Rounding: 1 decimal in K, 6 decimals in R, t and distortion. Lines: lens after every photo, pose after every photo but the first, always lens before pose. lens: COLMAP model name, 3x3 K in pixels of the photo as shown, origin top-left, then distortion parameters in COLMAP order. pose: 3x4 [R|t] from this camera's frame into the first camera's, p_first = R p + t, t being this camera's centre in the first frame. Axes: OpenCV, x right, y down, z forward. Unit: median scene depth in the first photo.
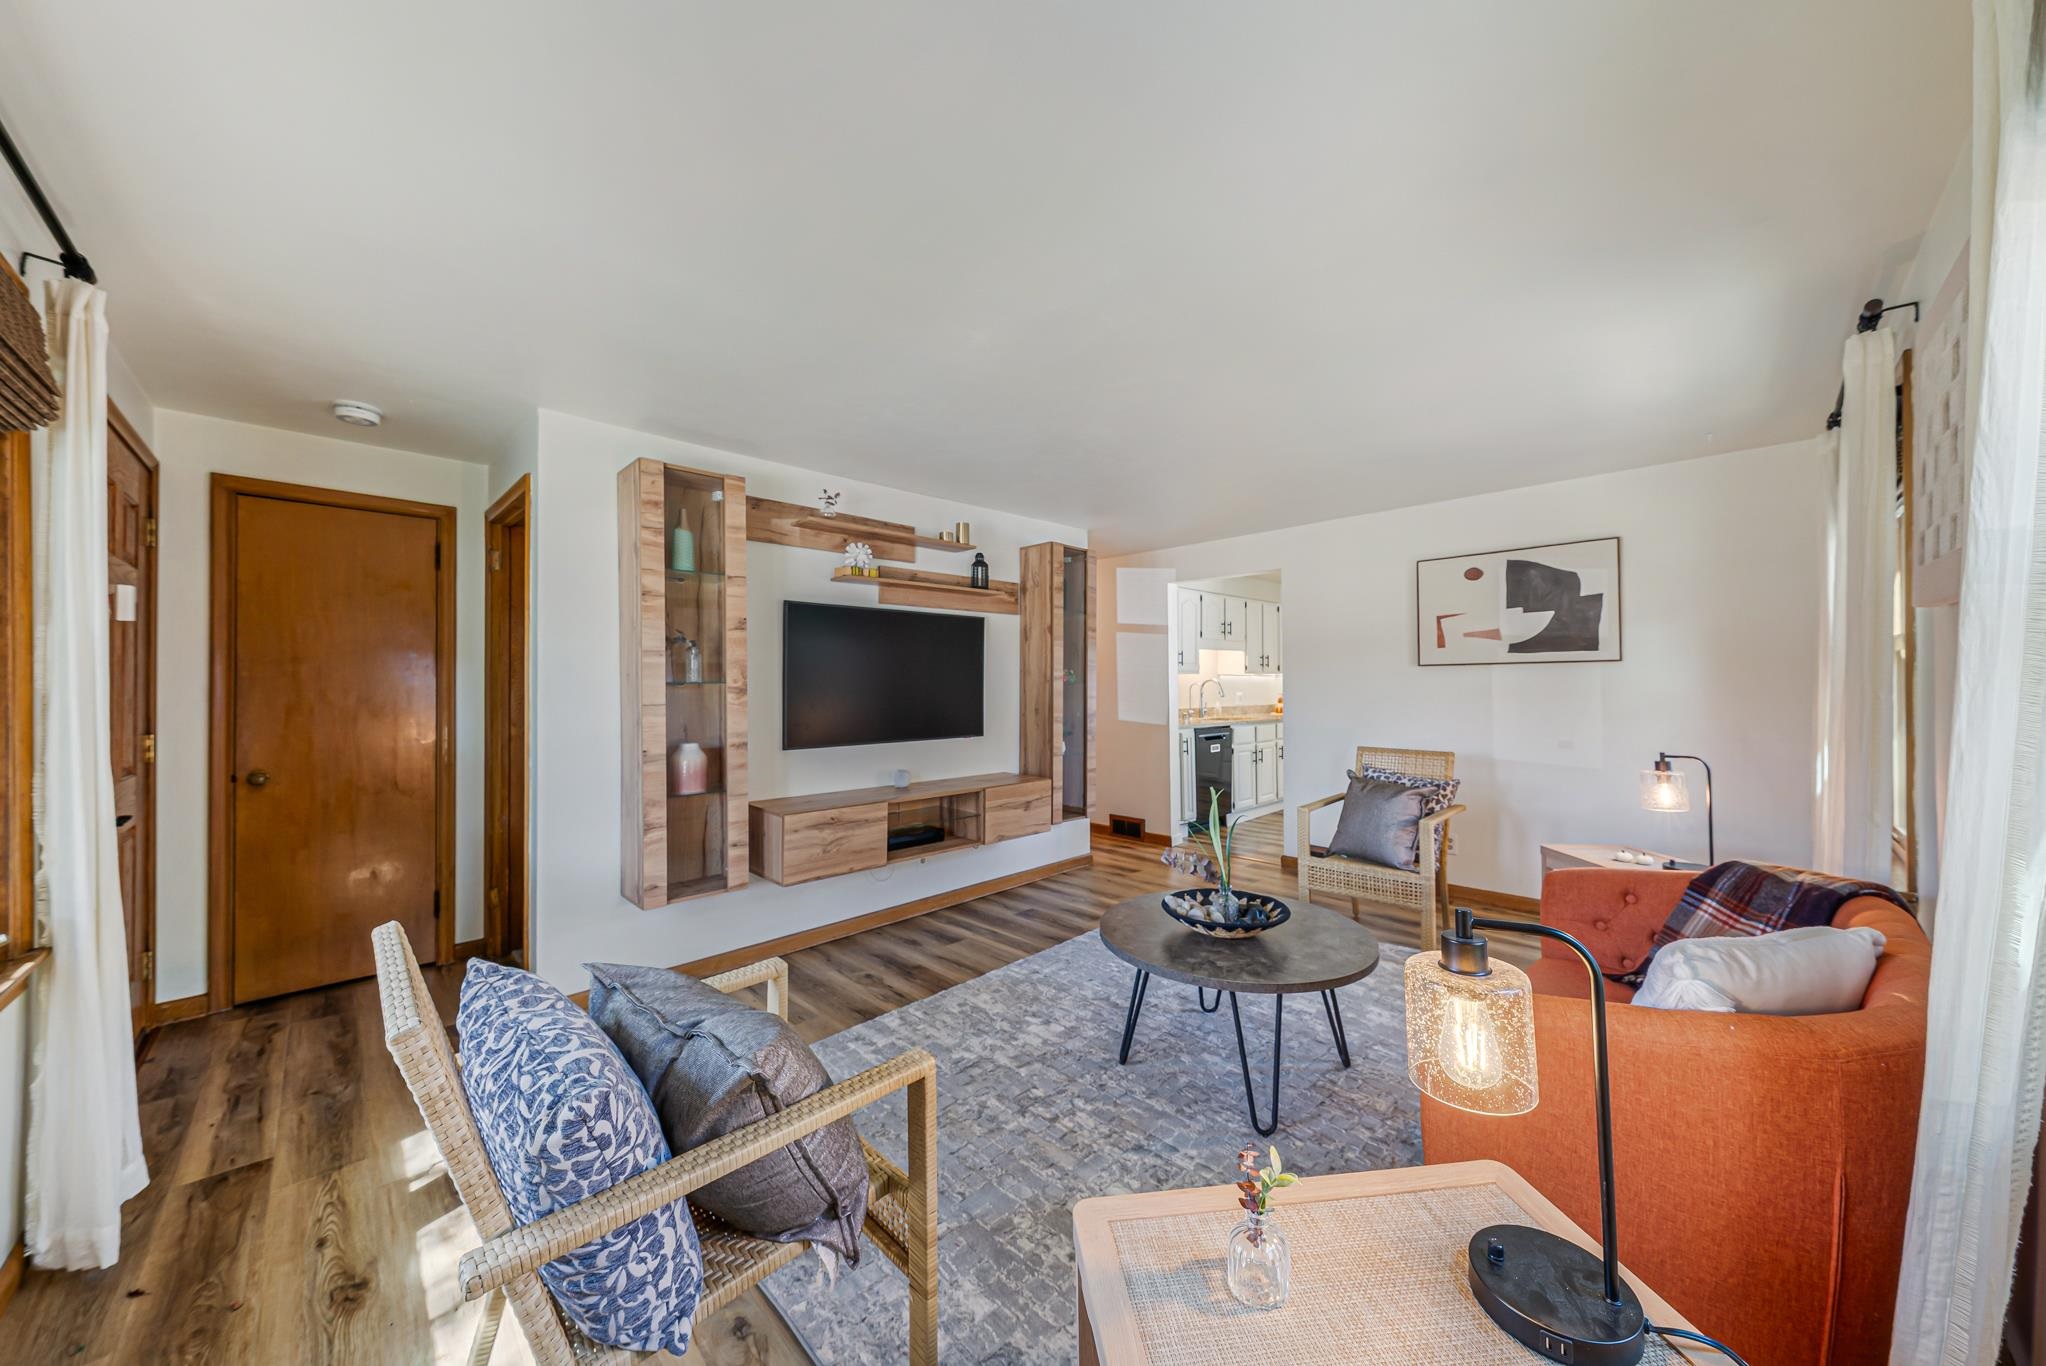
lens RADIAL K [[711.6, 0, 1023.0], [0, 711.6, 683.0], [0, 0, 1]] dist [0.000151, 0.000006]
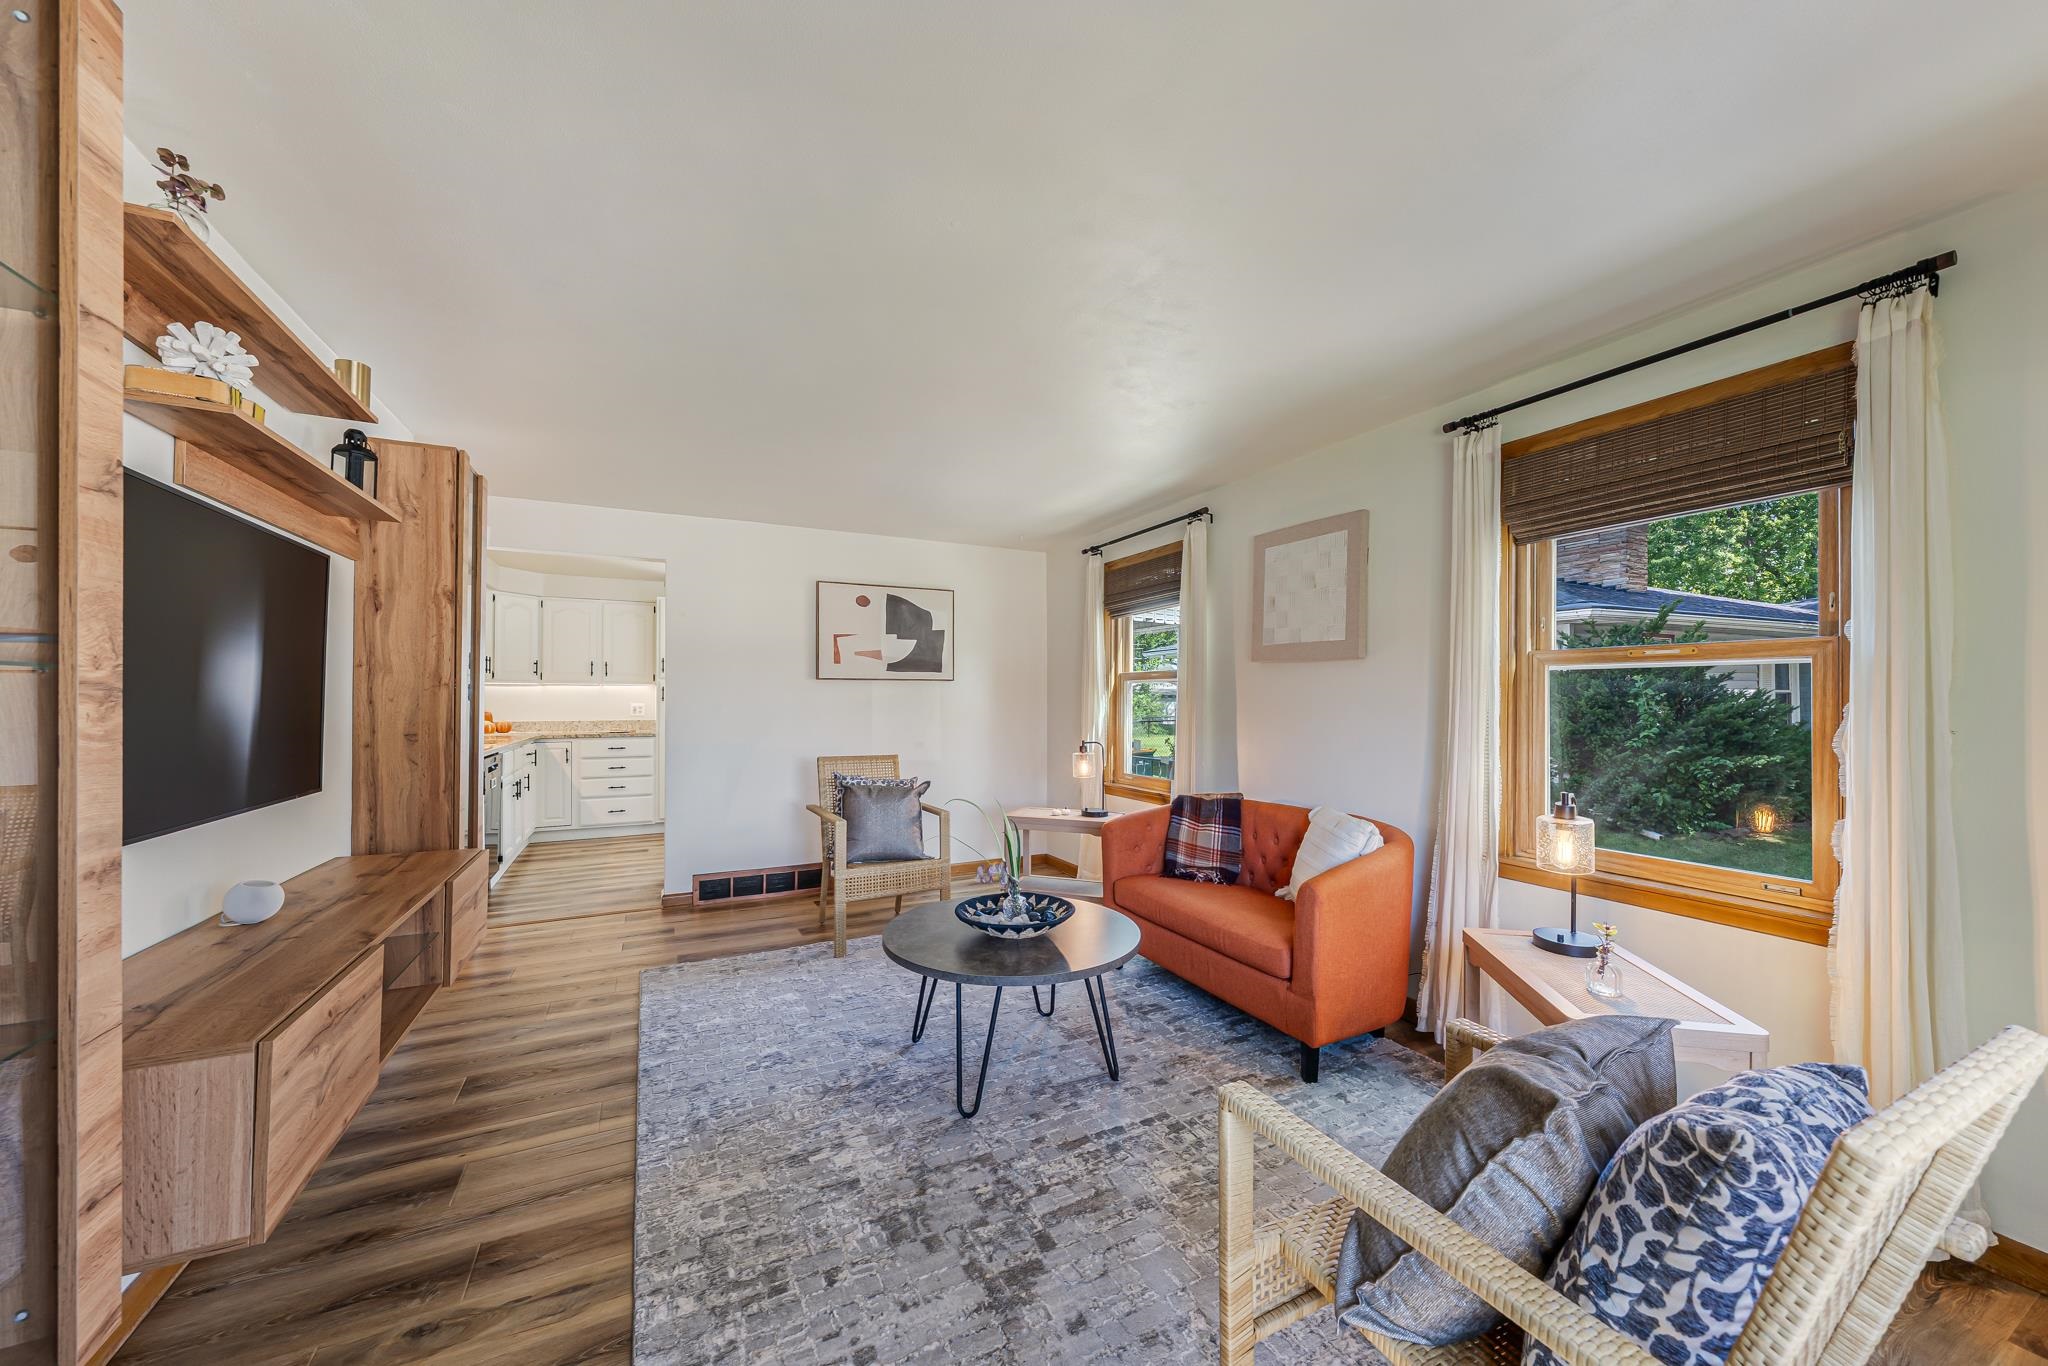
lens RADIAL K [[738.2, 0, 1028.5], [0, 738.2, 701.0], [0, 0, 1]] dist [0.000009, -0.000038]
pose [[0.302000, 0.004599, 0.953297, -0.474572], [-0.007170, 0.999971, -0.002553, 0.010814], [-0.953281, -0.006064, 0.302024, 0.431216]]
